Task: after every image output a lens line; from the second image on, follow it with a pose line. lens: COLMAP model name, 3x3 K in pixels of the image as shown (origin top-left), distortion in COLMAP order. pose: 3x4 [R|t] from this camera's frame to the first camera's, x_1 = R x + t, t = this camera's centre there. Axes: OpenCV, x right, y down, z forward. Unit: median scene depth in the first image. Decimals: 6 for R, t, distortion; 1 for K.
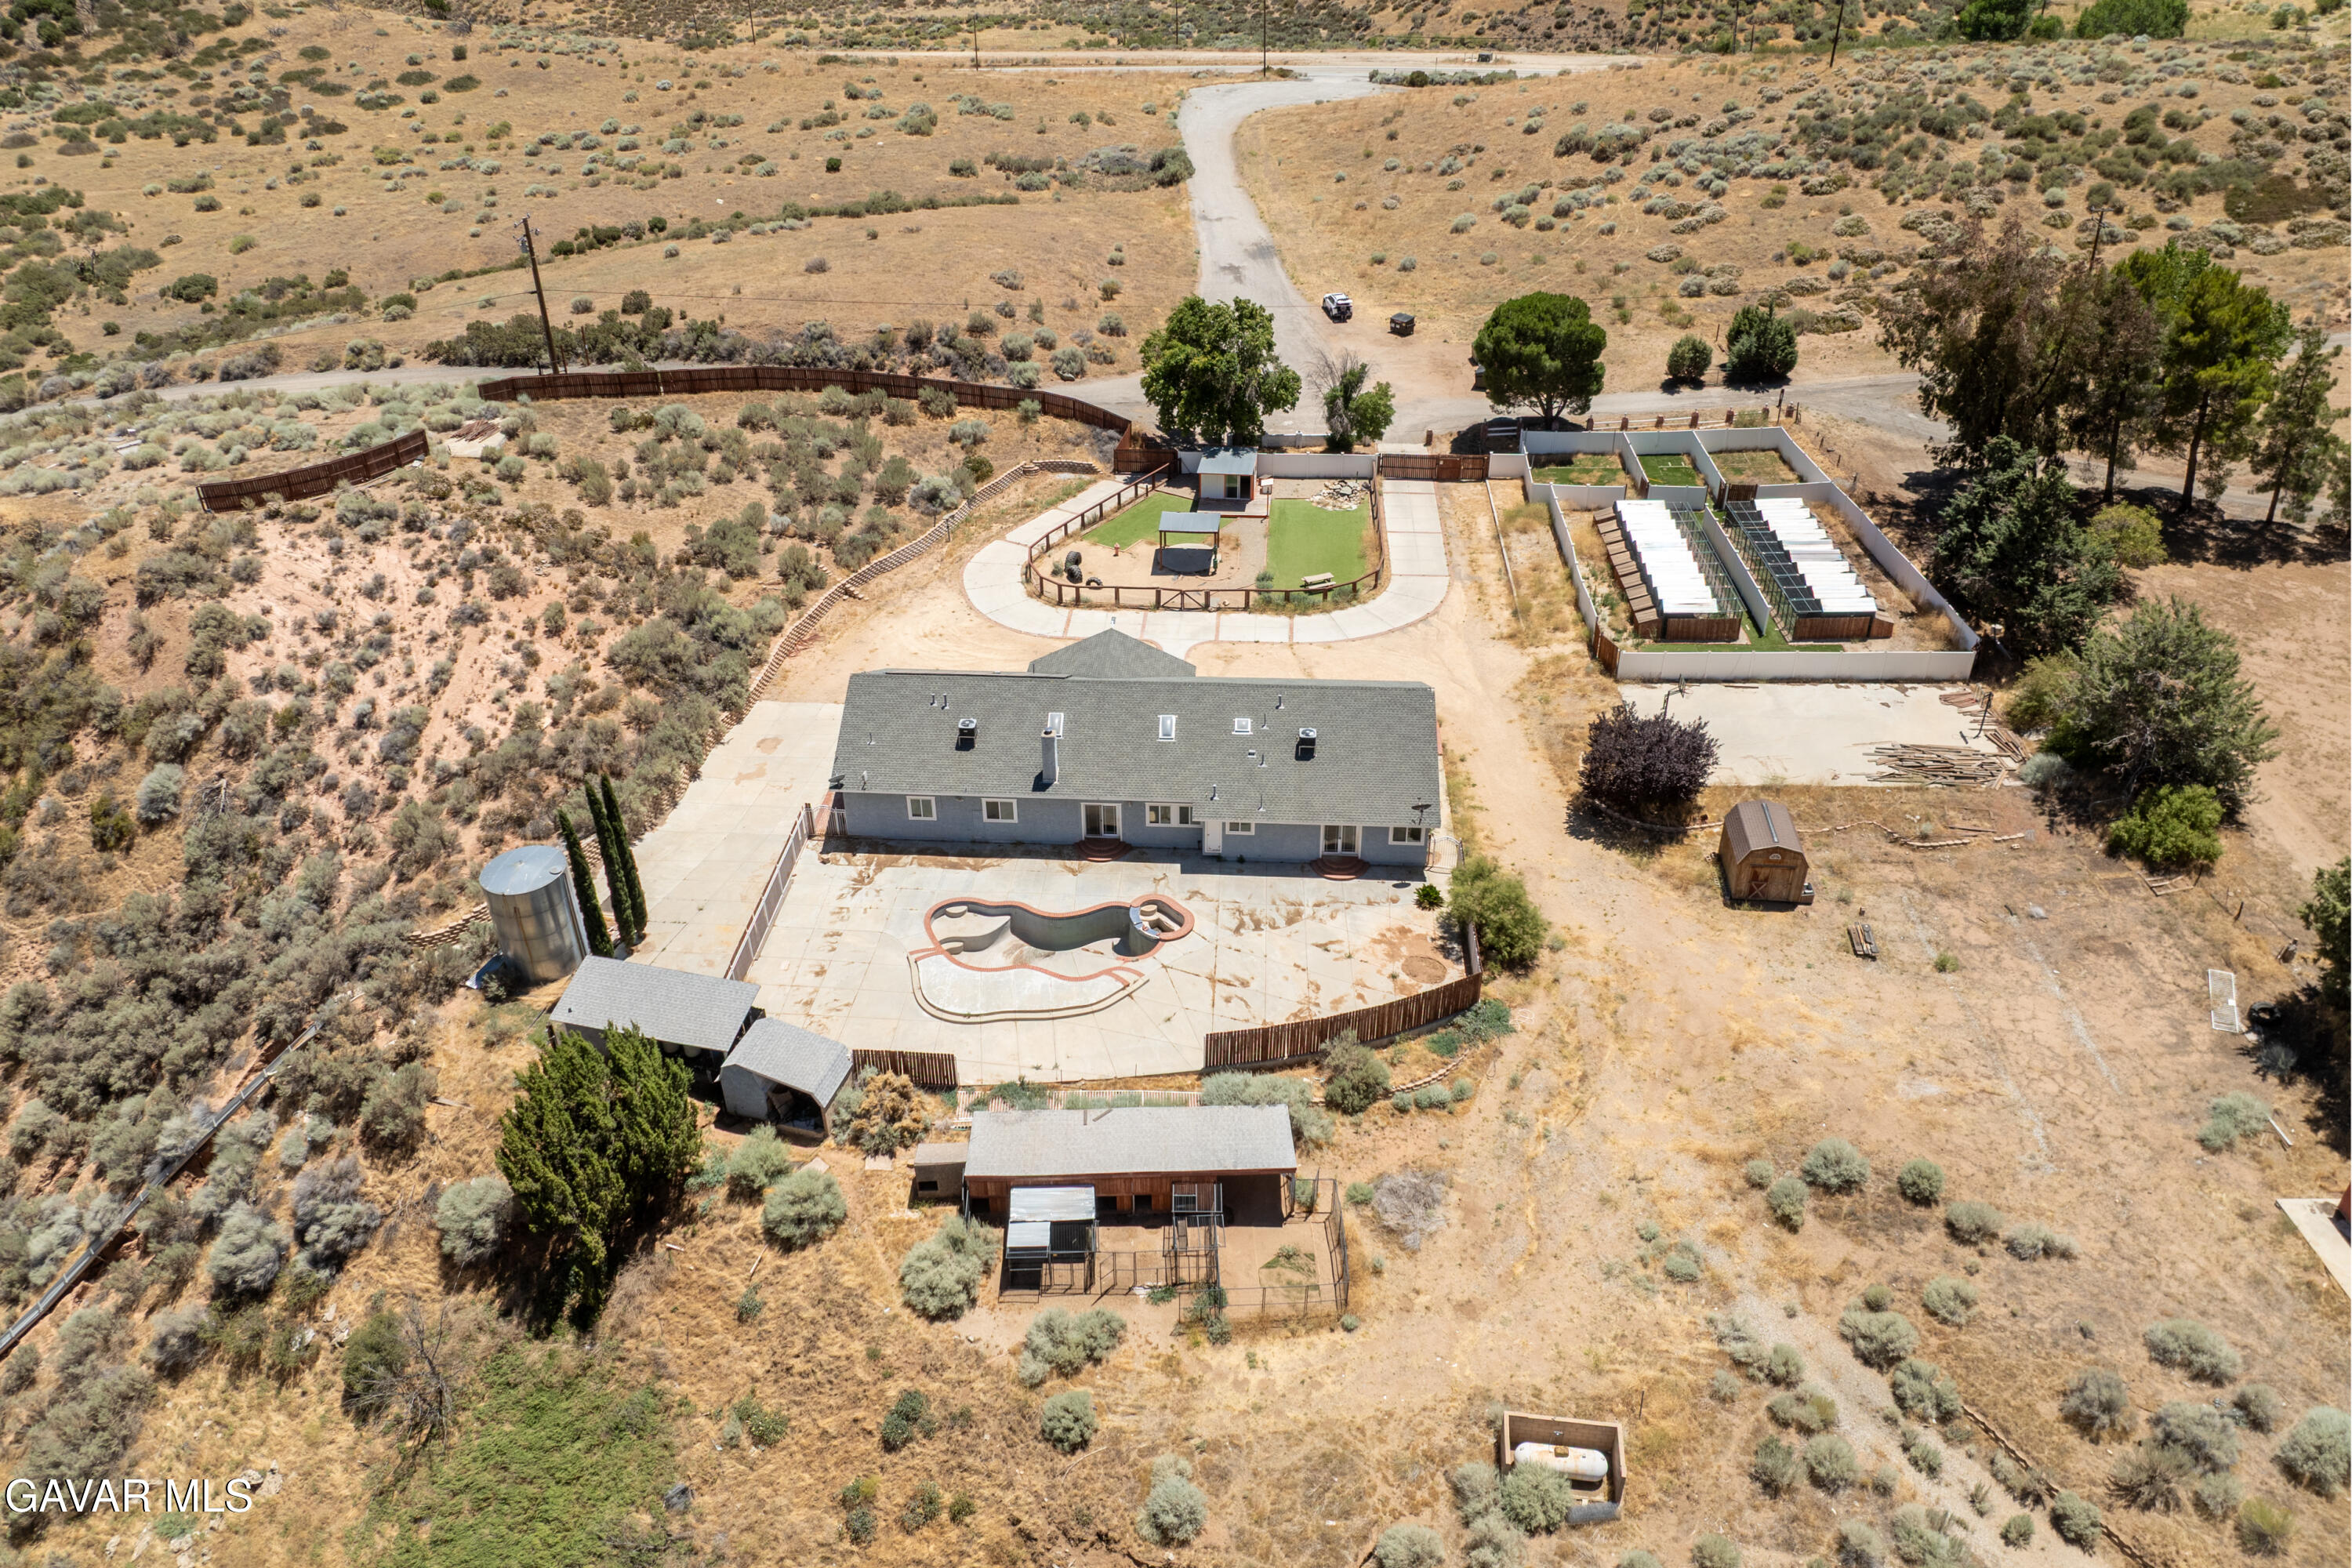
lens RADIAL K [[1664.8, 0, 1174.9], [0, 1664.8, 750.0], [0, 0, 1]] dist [-0.044311, 0.014853]
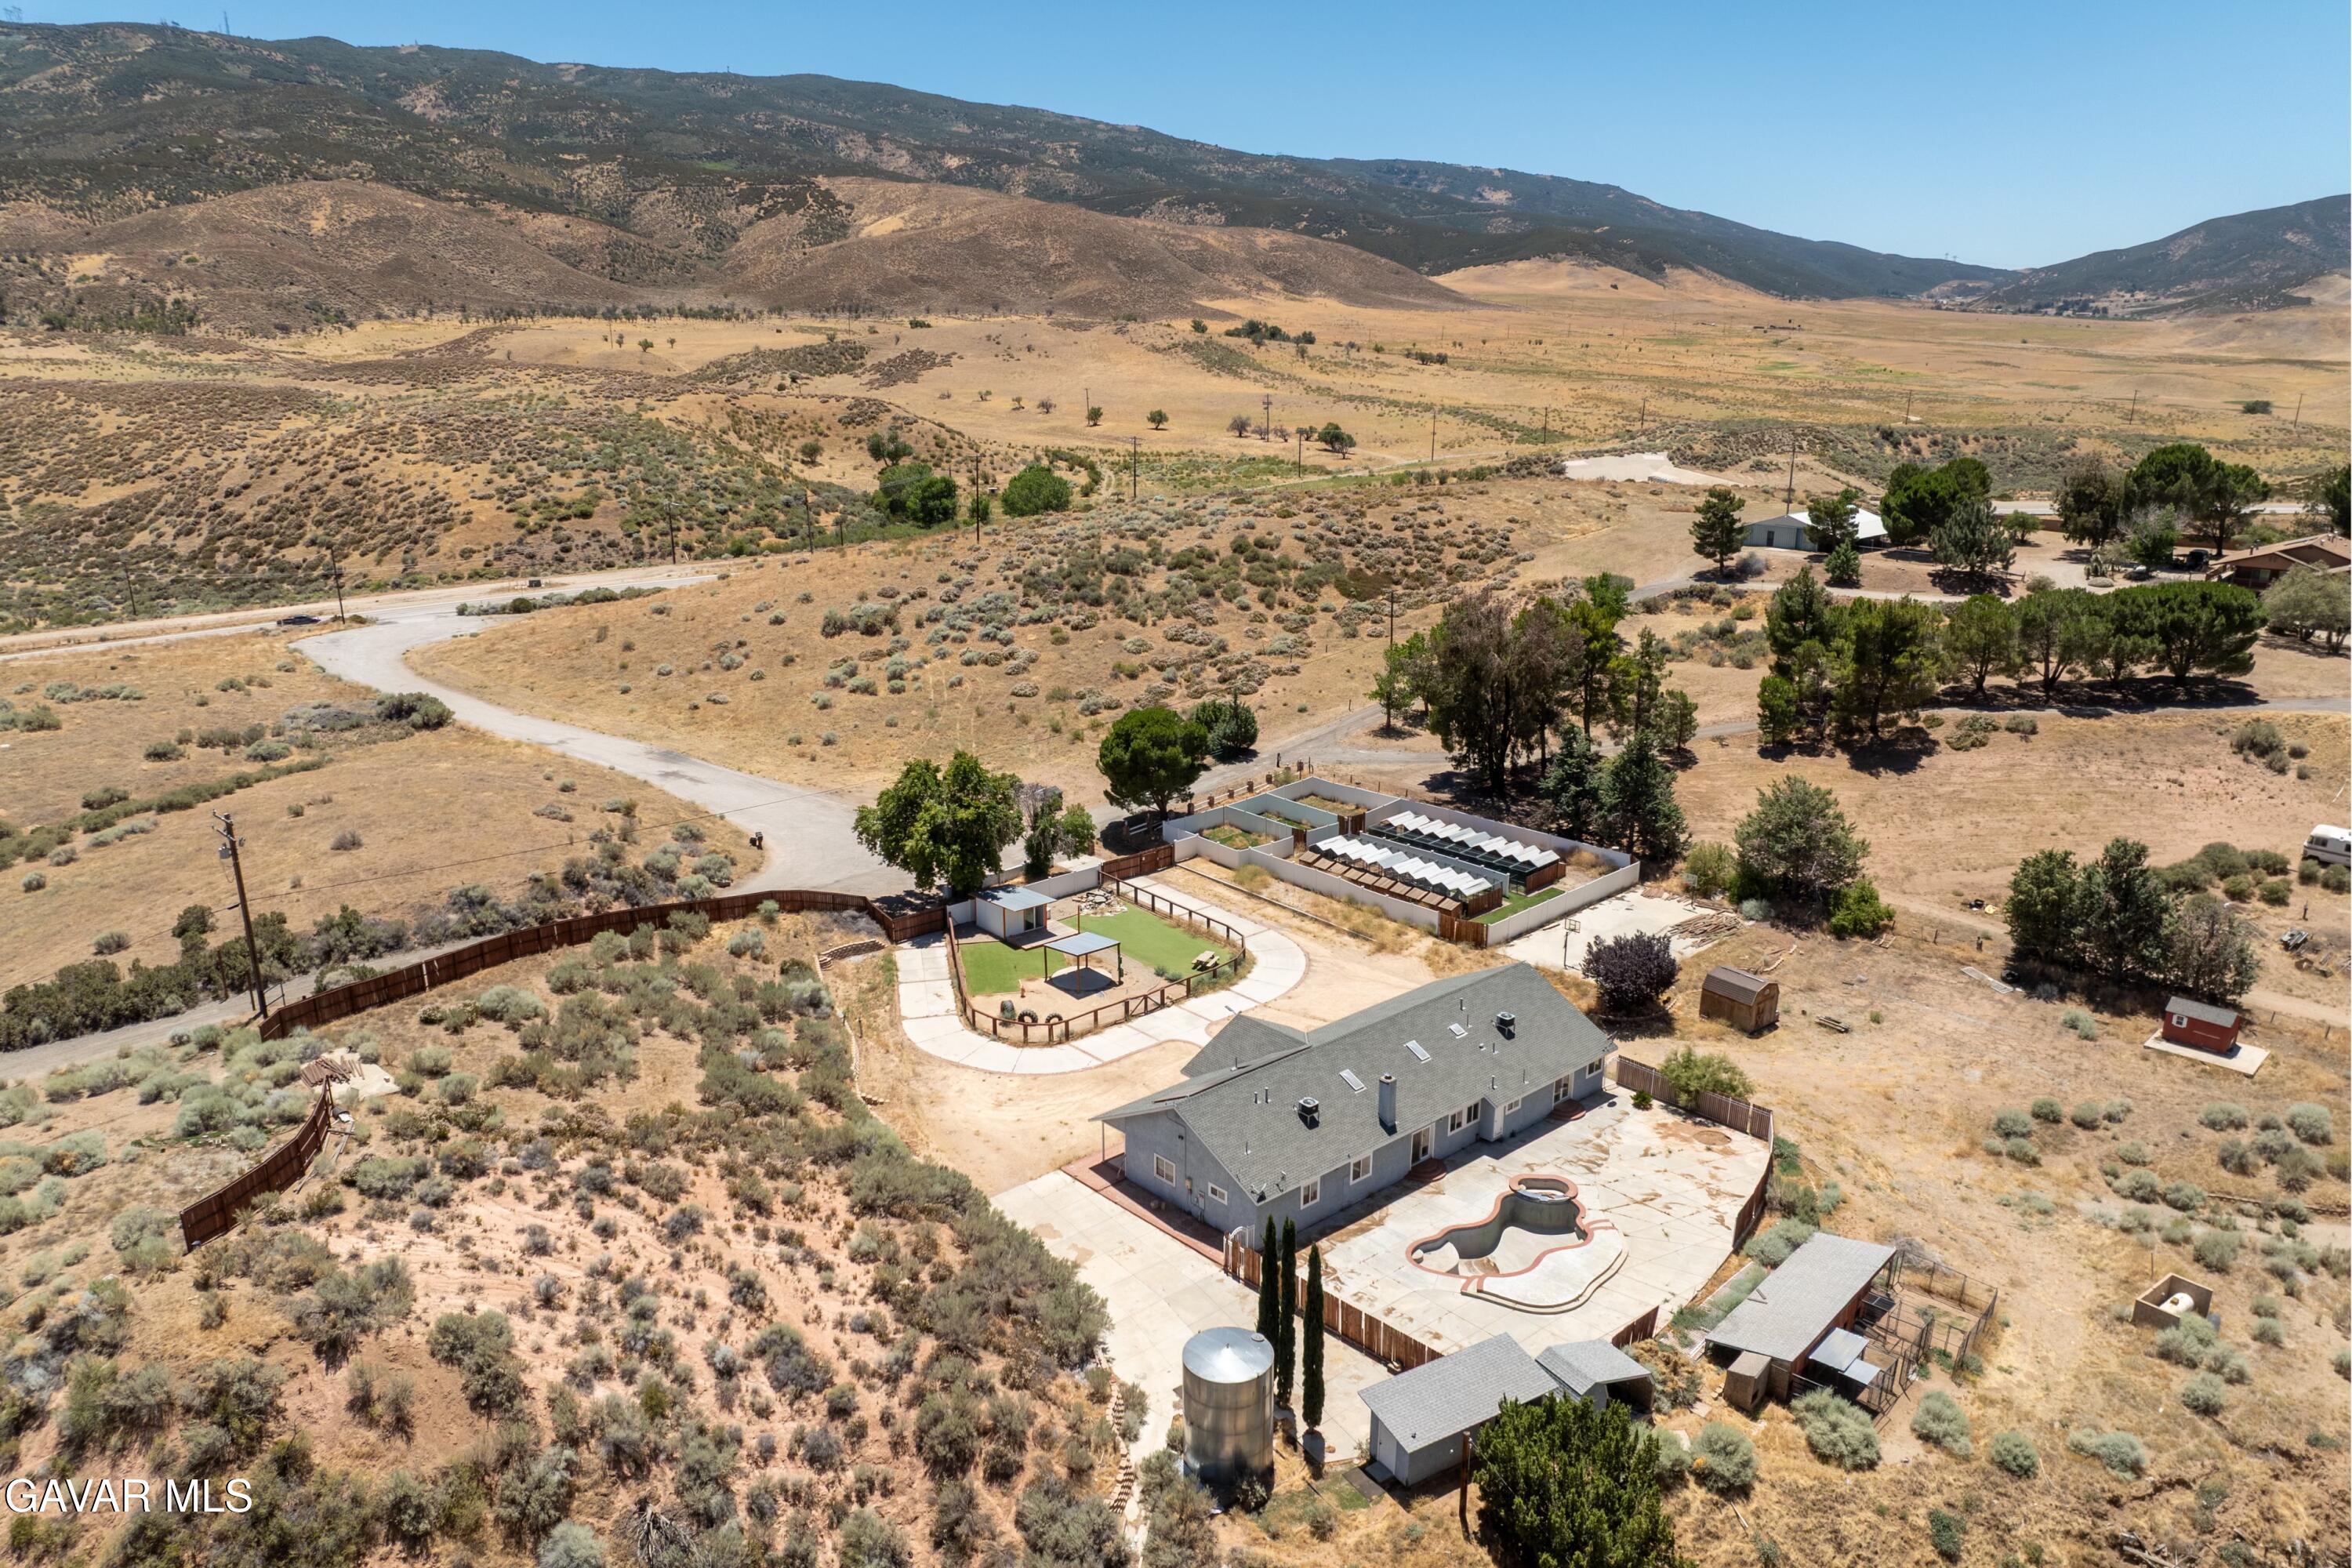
lens RADIAL K [[1664.8, 0, 1174.1], [0, 1664.8, 837.5], [0, 0, 1]] dist [-0.044311, 0.014853]
pose [[0.696001, -0.207614, 0.687371, -0.842633], [0.369502, 0.924367, -0.094944, -0.099008], [-0.615671, 0.320066, 0.720075, 0.227114]]
